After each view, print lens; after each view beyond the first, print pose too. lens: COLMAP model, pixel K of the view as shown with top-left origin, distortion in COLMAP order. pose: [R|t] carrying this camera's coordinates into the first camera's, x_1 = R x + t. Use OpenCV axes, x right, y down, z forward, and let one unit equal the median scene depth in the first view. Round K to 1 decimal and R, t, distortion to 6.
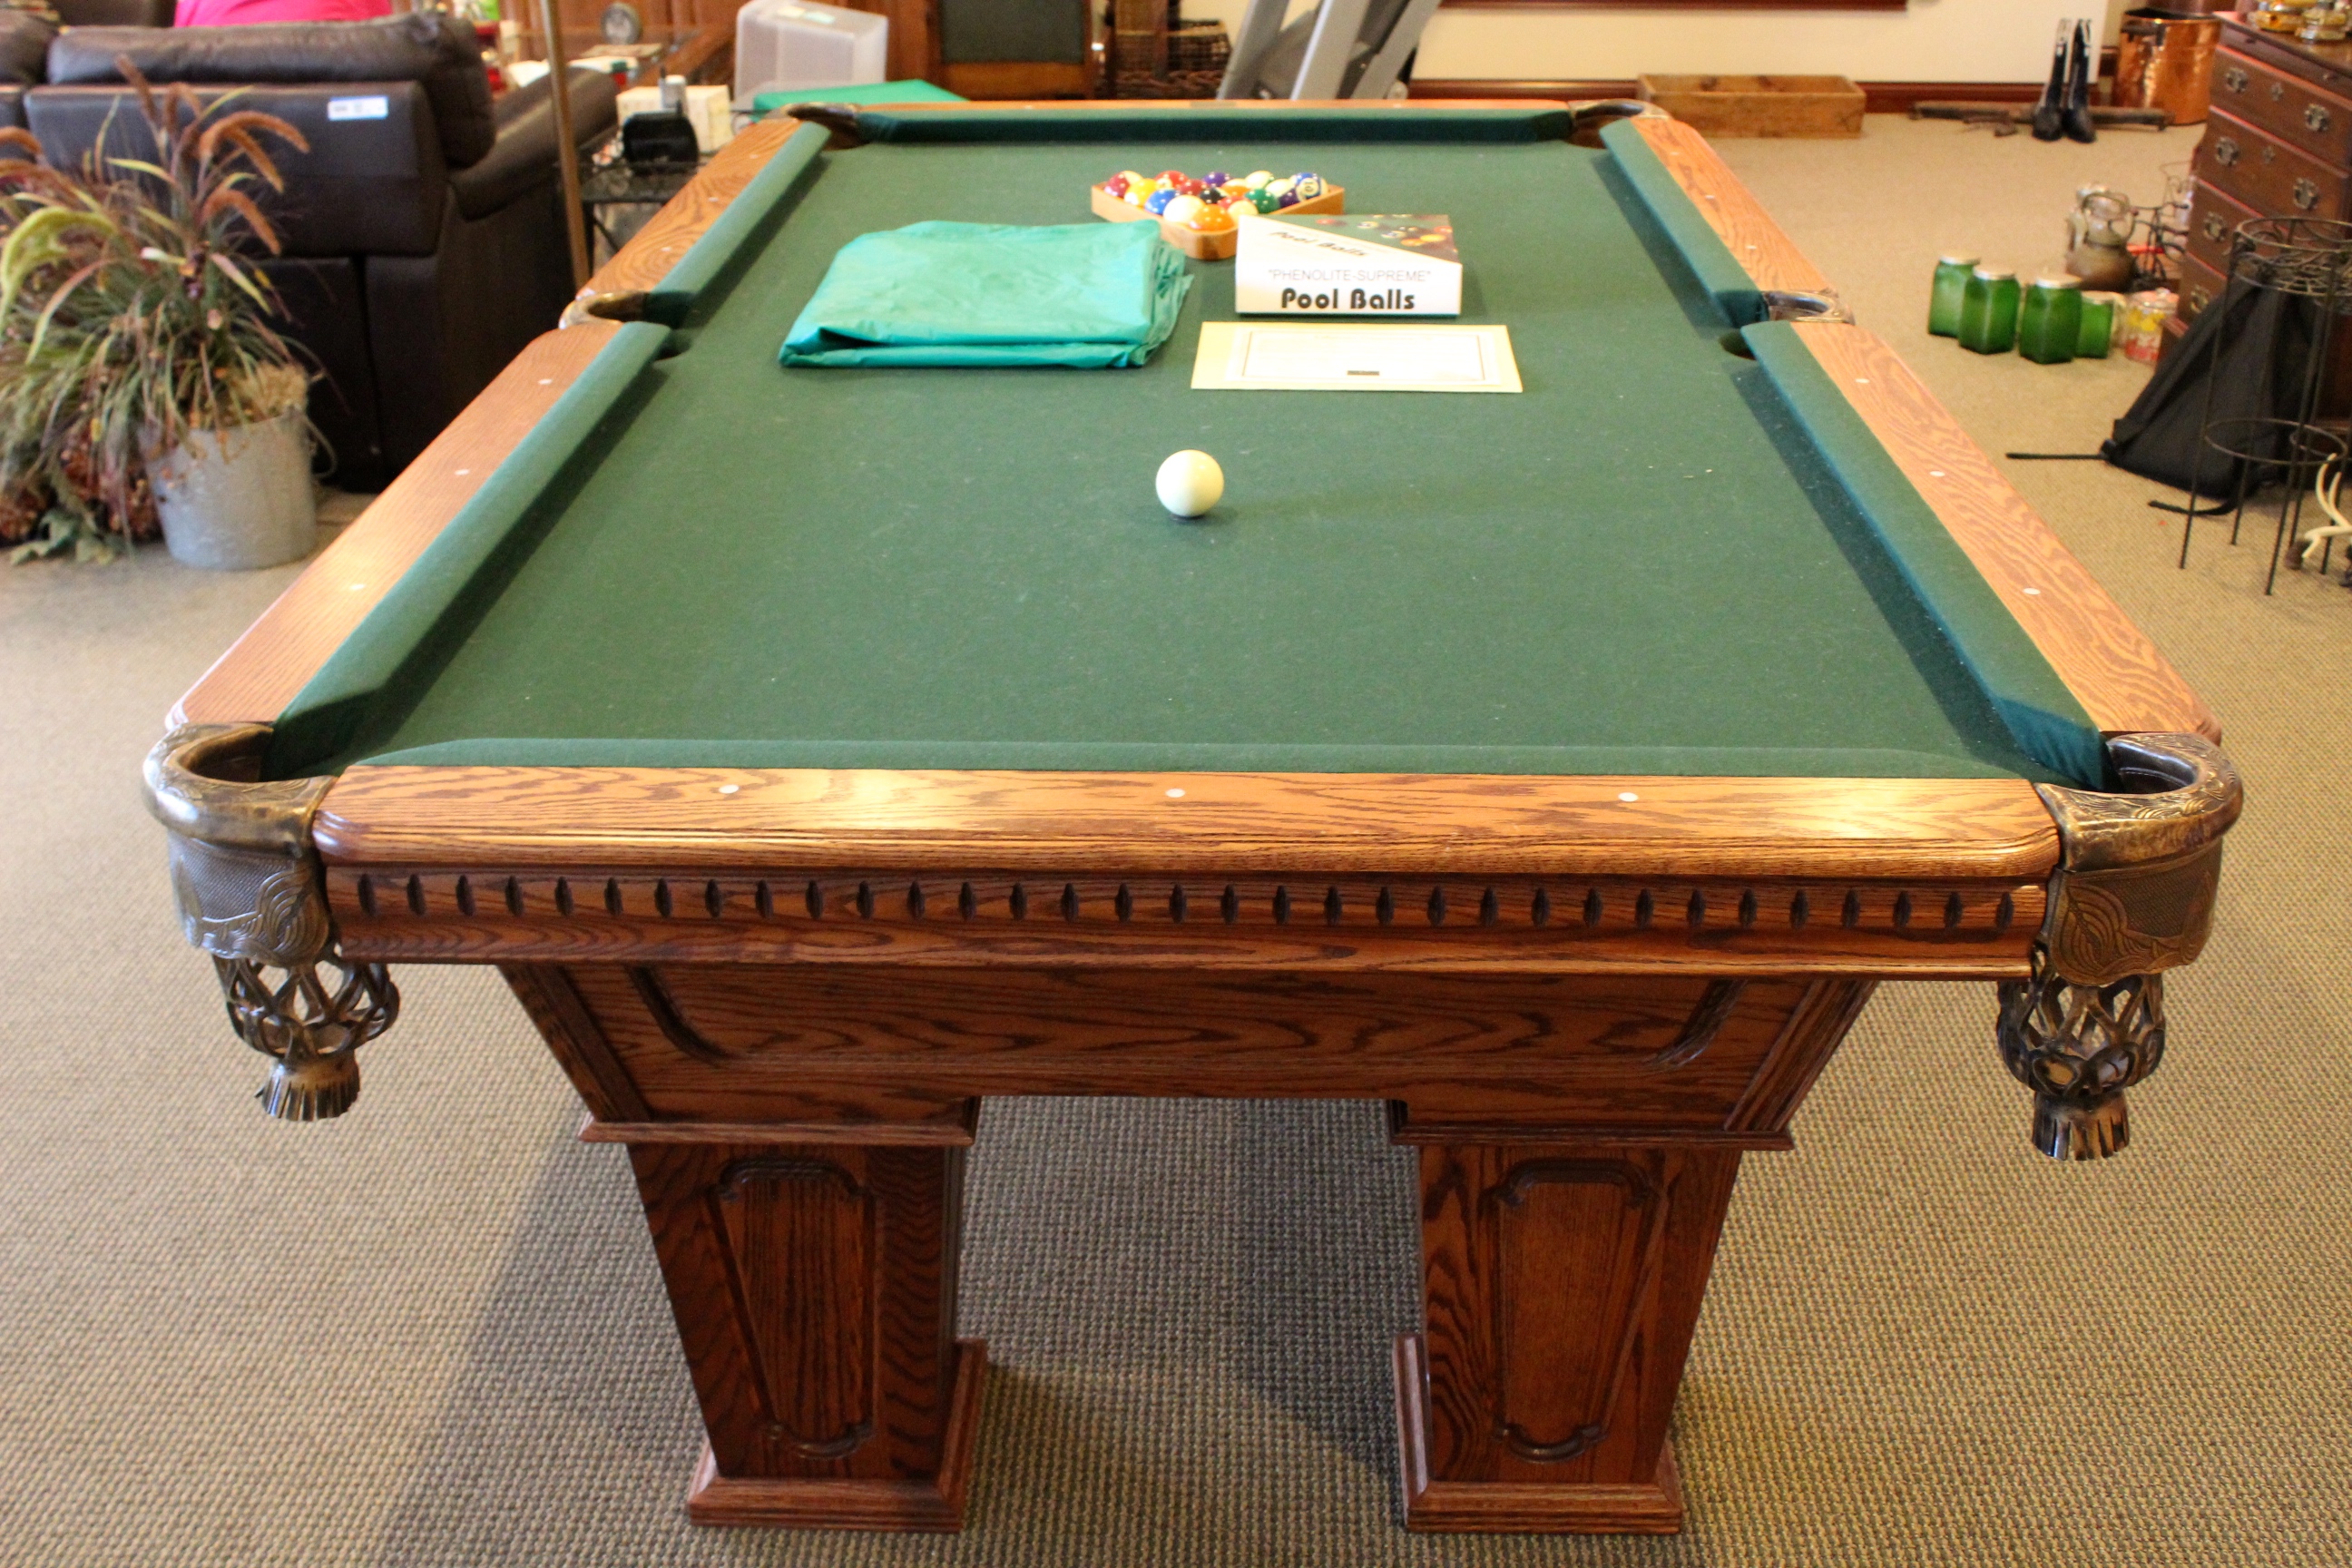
lens RADIAL K [[2423.3, 0, 1201.3], [0, 2423.3, 839.5], [0, 0, 1]] dist [-0.074085, 0.000000]
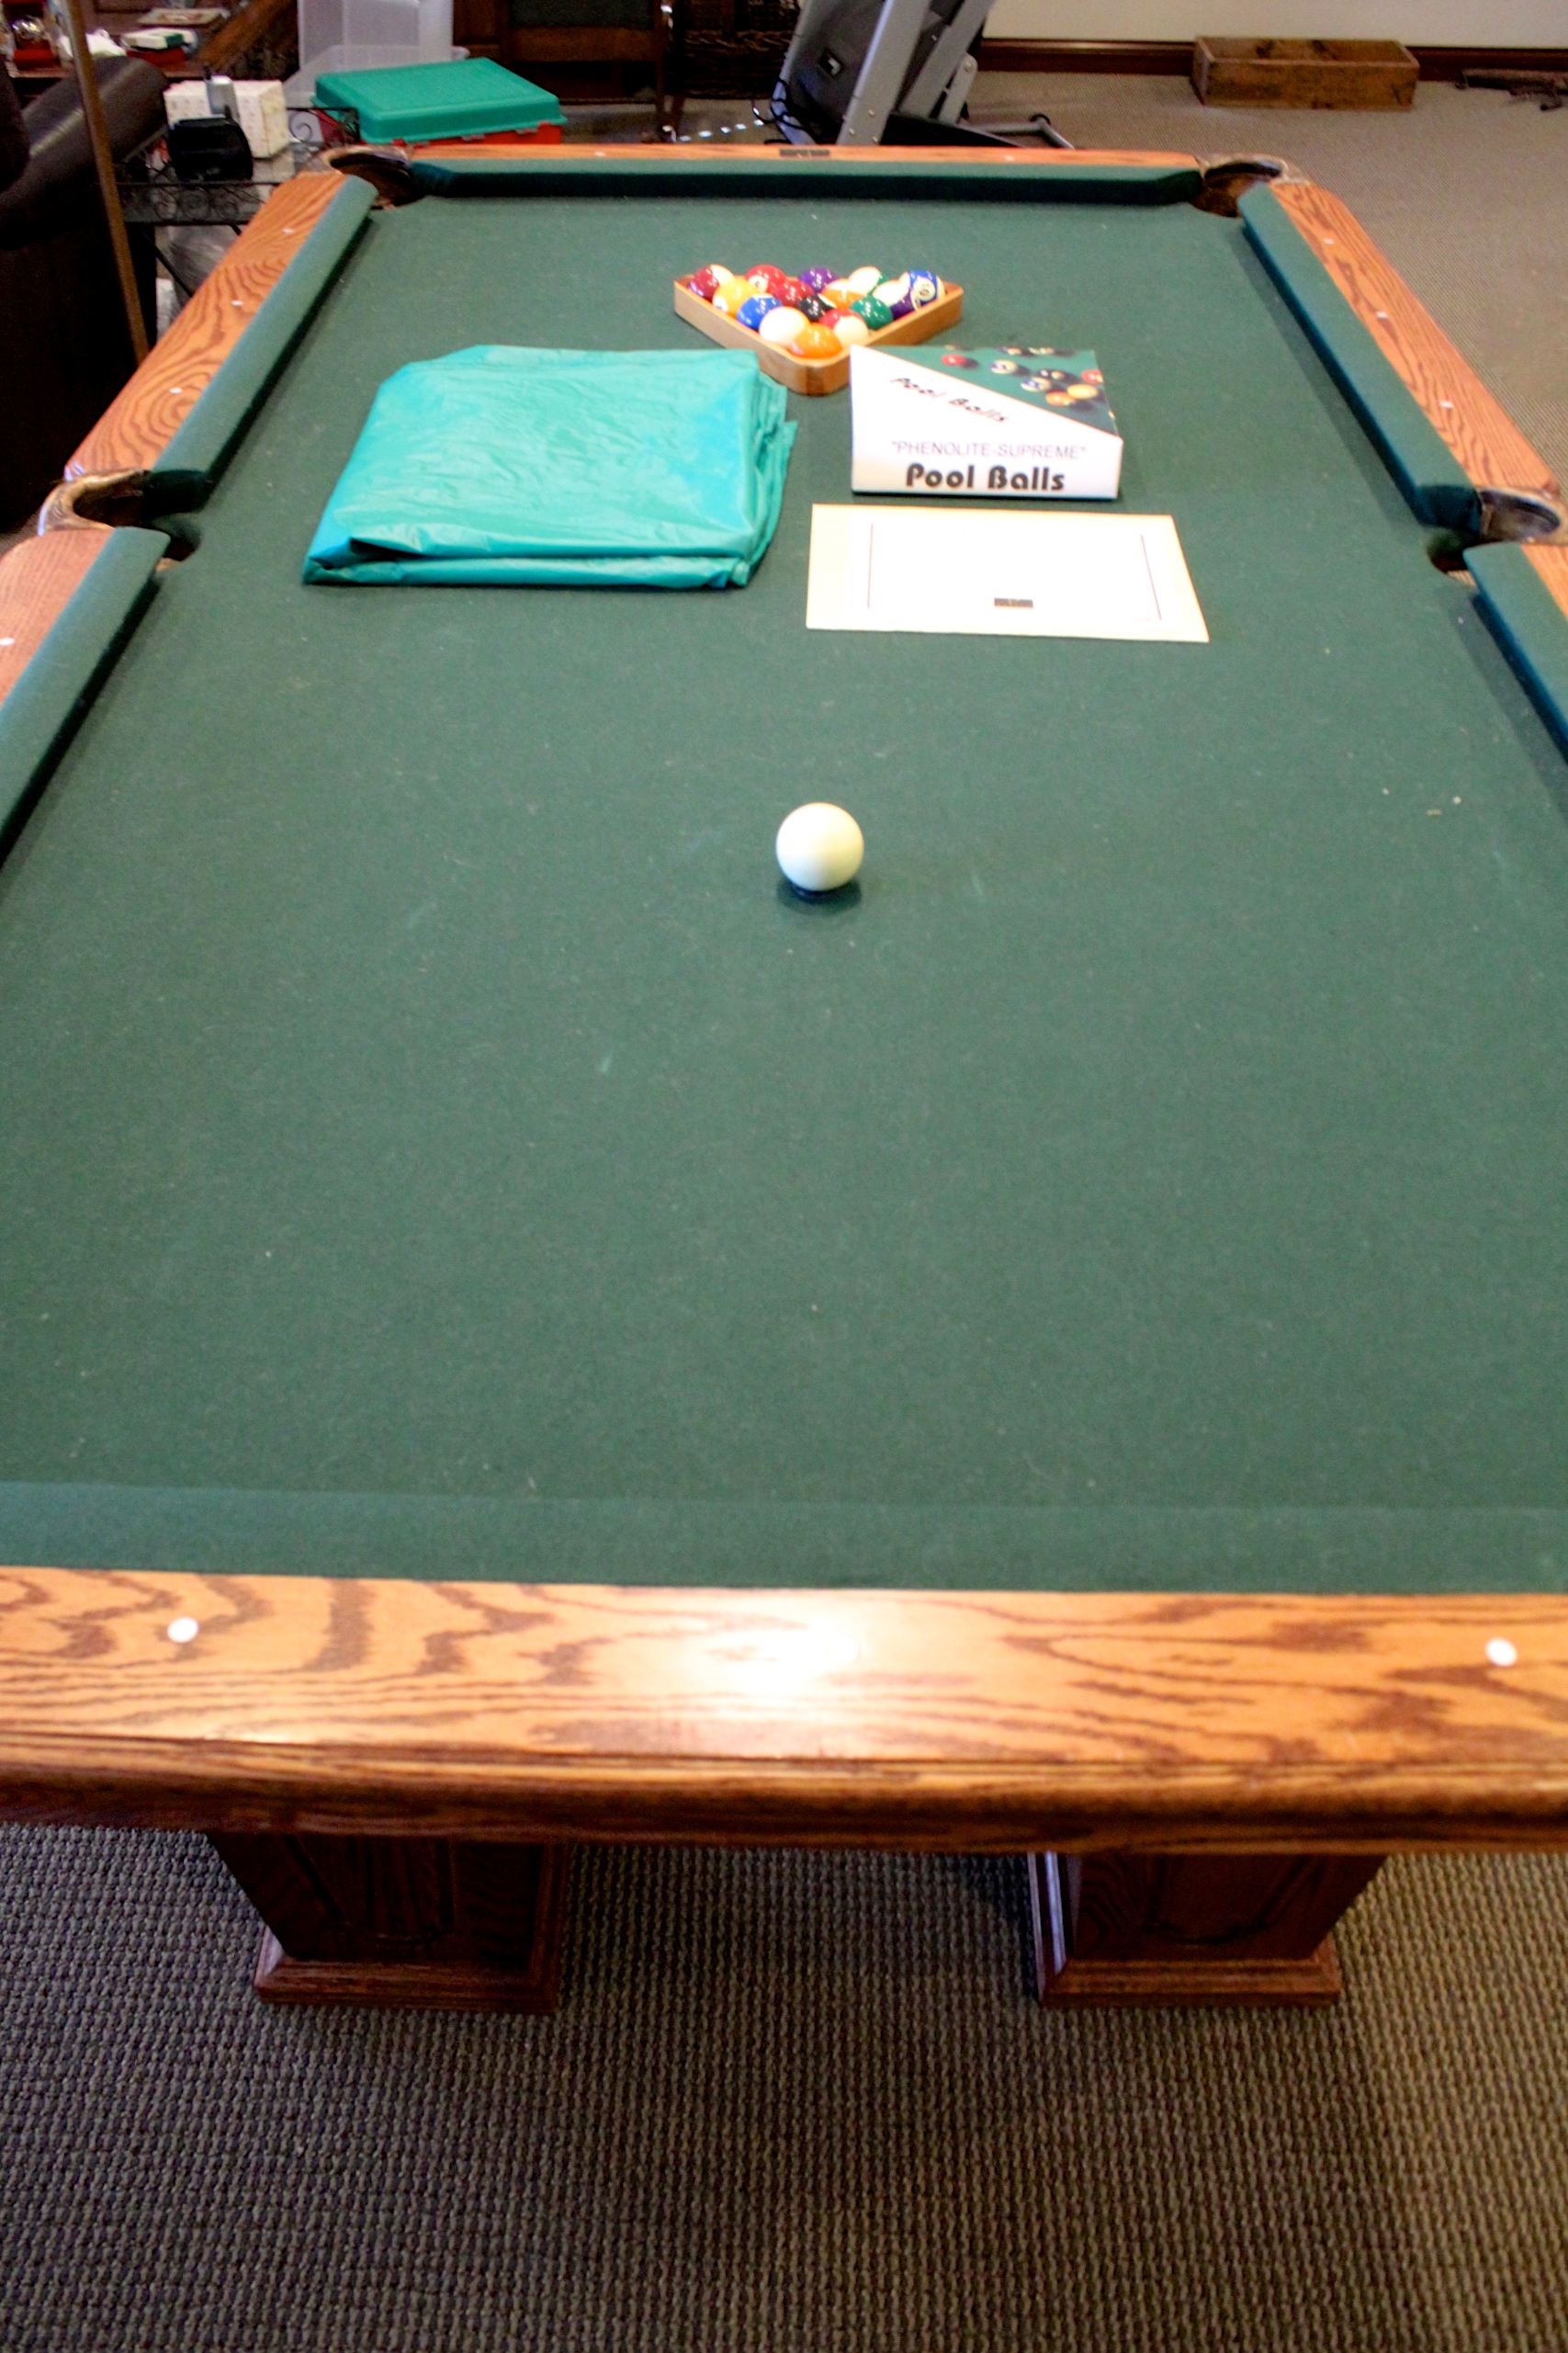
lens RADIAL K [[1973.8, 0, 790.5], [0, 1973.8, 1184.0], [0, 0, 1]] dist [-0.126850, 0.089054]
pose [[0.999743, 0.002361, 0.022552, -0.026482], [-0.008100, 0.966125, 0.257947, -0.195882], [-0.021179, -0.258063, 0.965896, 0.349527]]
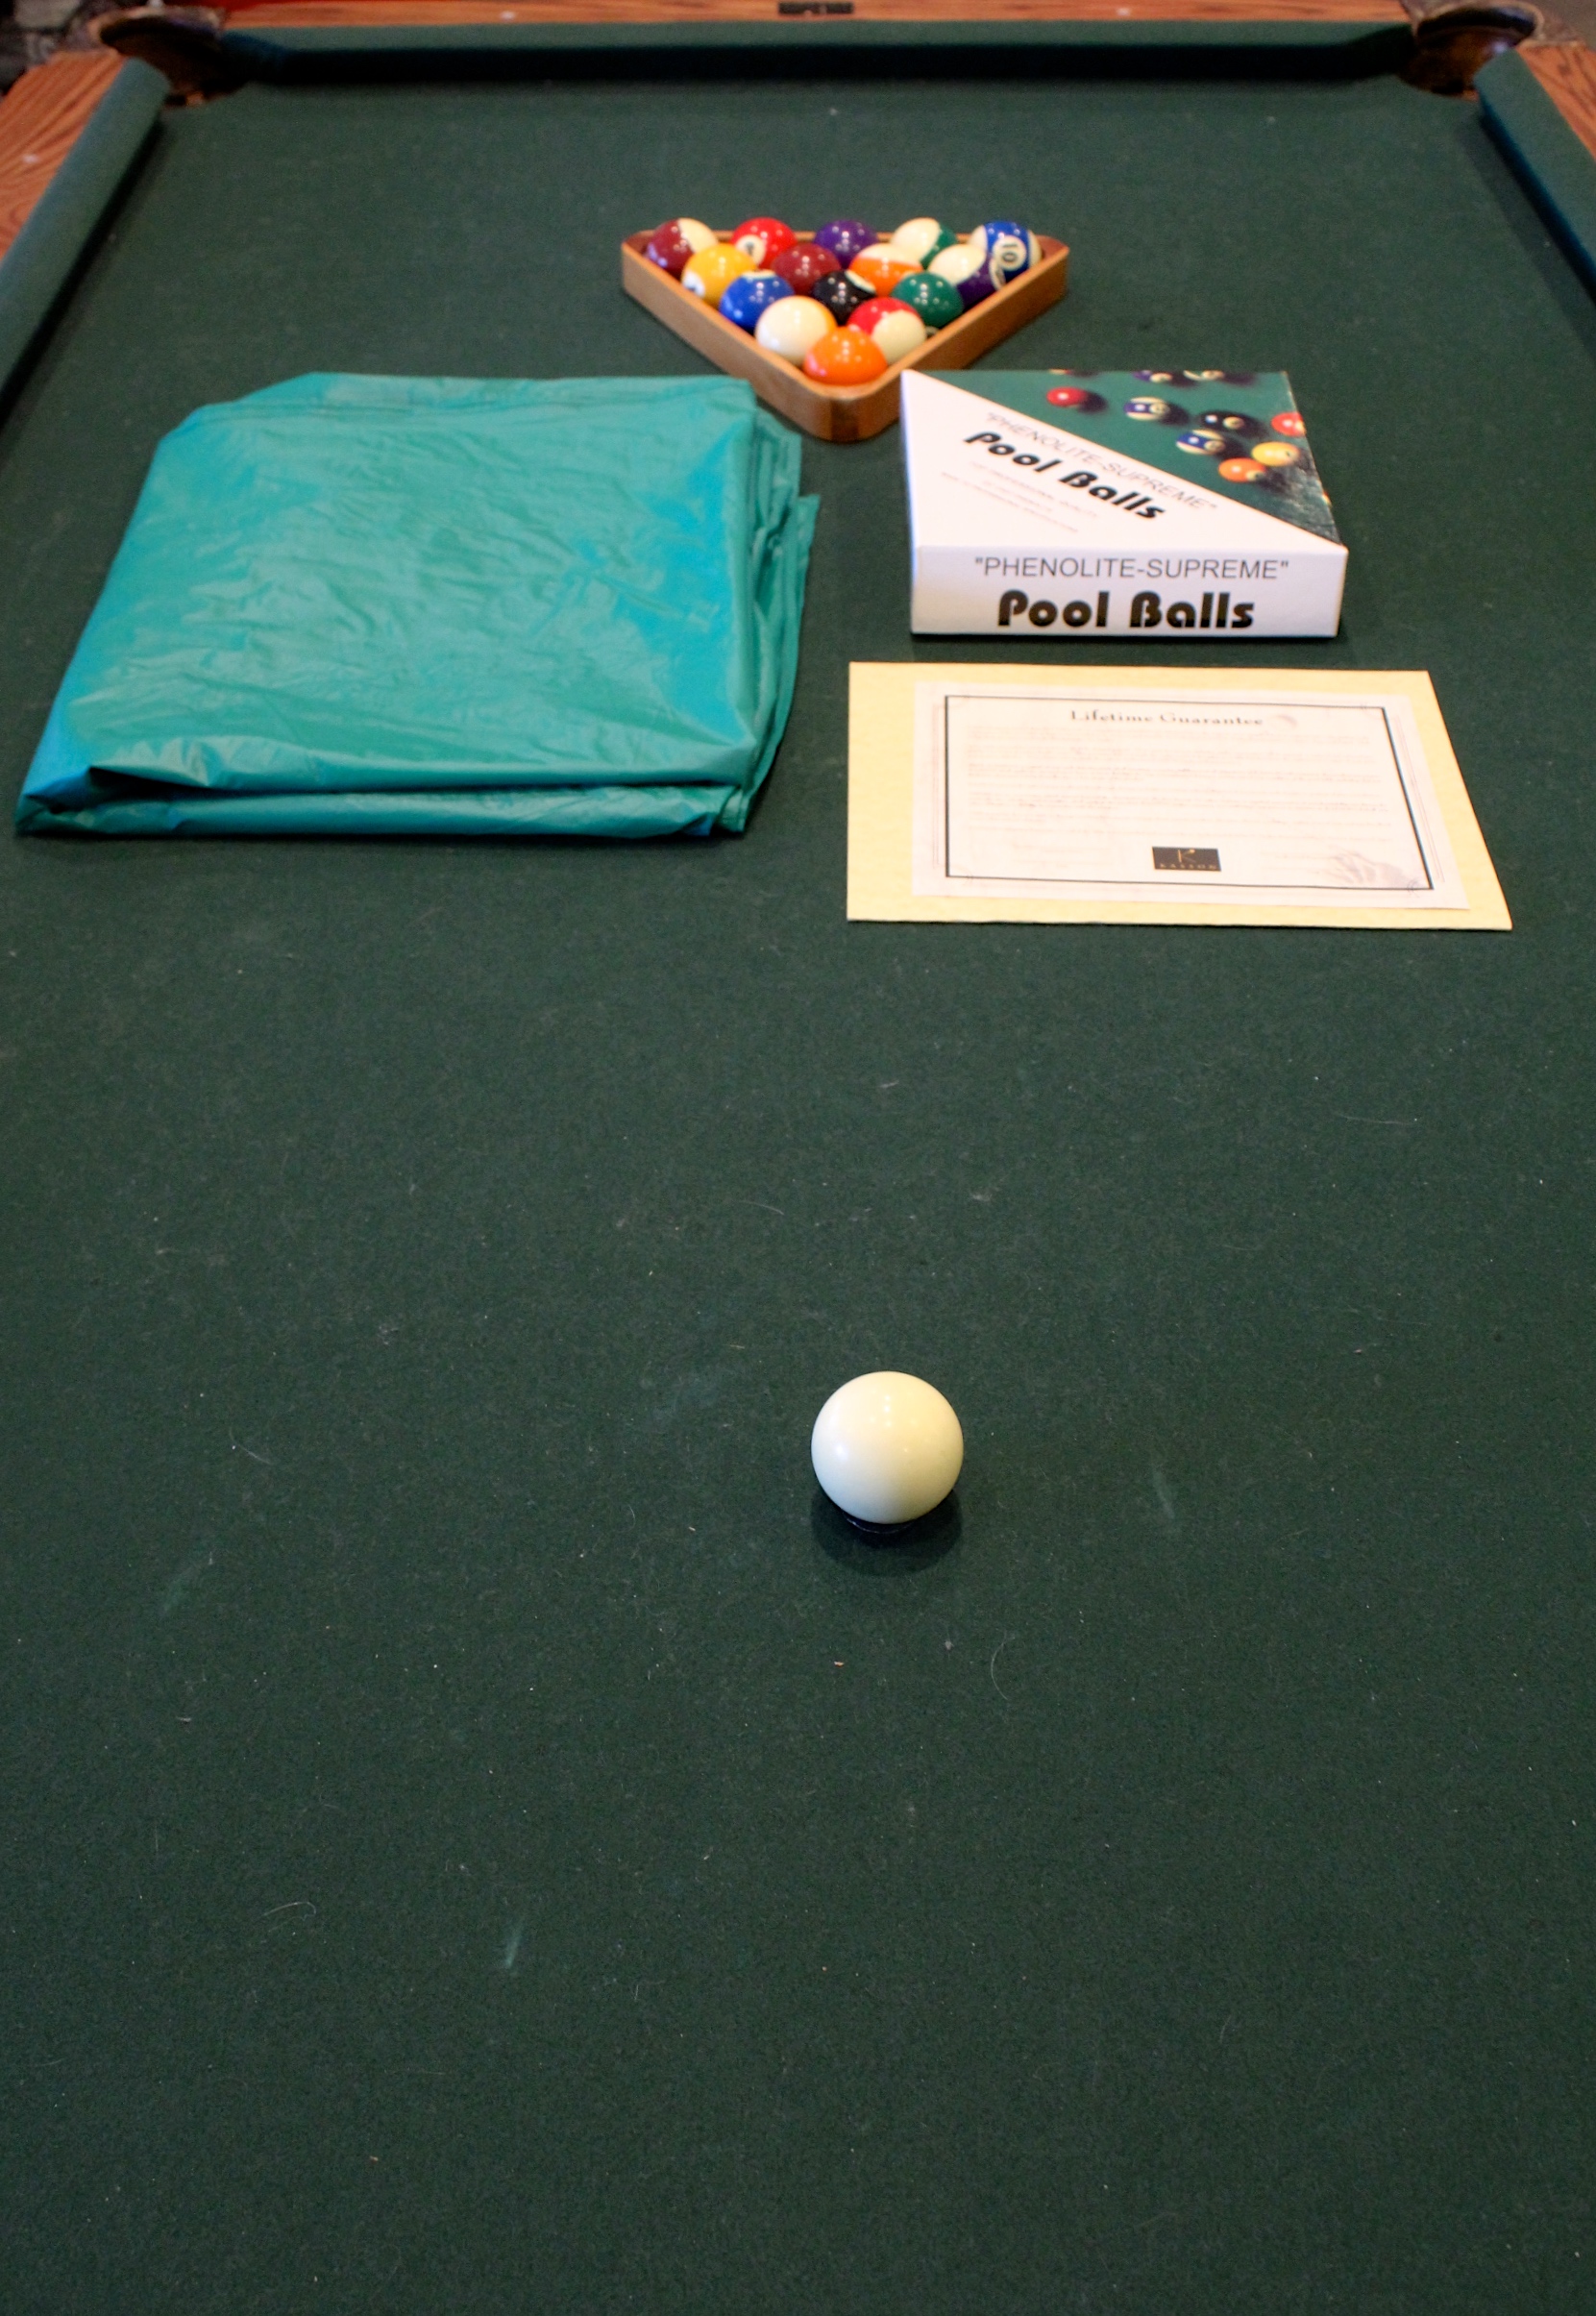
lens RADIAL K [[2573.6, 0, 810.6], [0, 2573.6, 1162.9], [0, 0, 1]] dist [-0.073786, 0.000000]
pose [[0.999577, -0.015321, 0.024736, -0.027824], [0.008970, 0.970984, 0.238976, -0.294616], [-0.027679, -0.238653, 0.970710, 0.534656]]
